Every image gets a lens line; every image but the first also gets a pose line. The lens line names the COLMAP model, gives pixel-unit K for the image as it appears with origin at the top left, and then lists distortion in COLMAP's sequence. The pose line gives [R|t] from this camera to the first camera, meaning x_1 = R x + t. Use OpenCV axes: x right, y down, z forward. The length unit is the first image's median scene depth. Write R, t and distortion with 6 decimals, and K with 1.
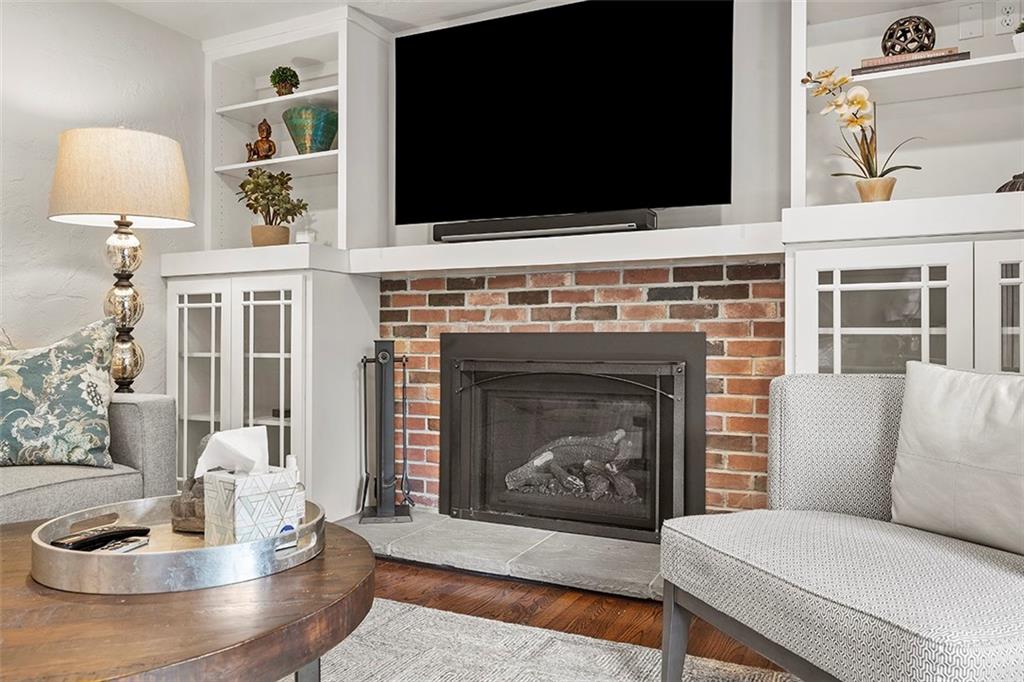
lens RADIAL K [[738.5, 0, 511.2], [0, 738.5, 343.5], [0, 0, 1]] dist [-0.003091, -0.003984]
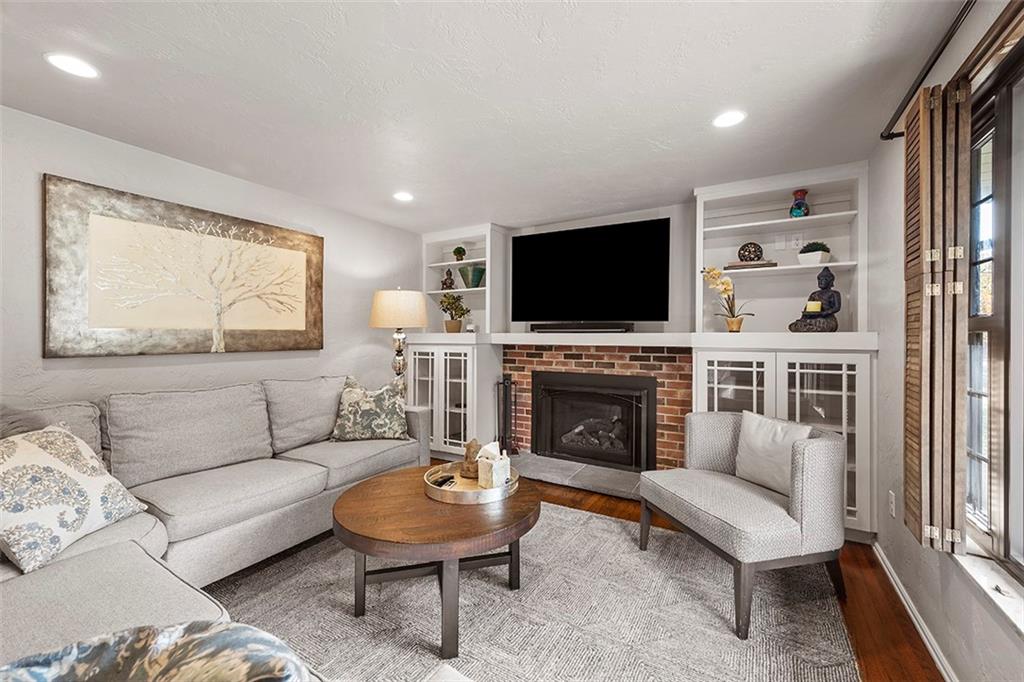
lens RADIAL K [[405.7, 0, 511.4], [0, 405.7, 339.7], [0, 0, 1]] dist [0.002075, -0.000761]
pose [[0.997159, 0.001649, -0.075304, -0.078799], [-0.001534, 0.999998, 0.001591, -0.129085], [0.075306, -0.001471, 0.997159, -0.245763]]
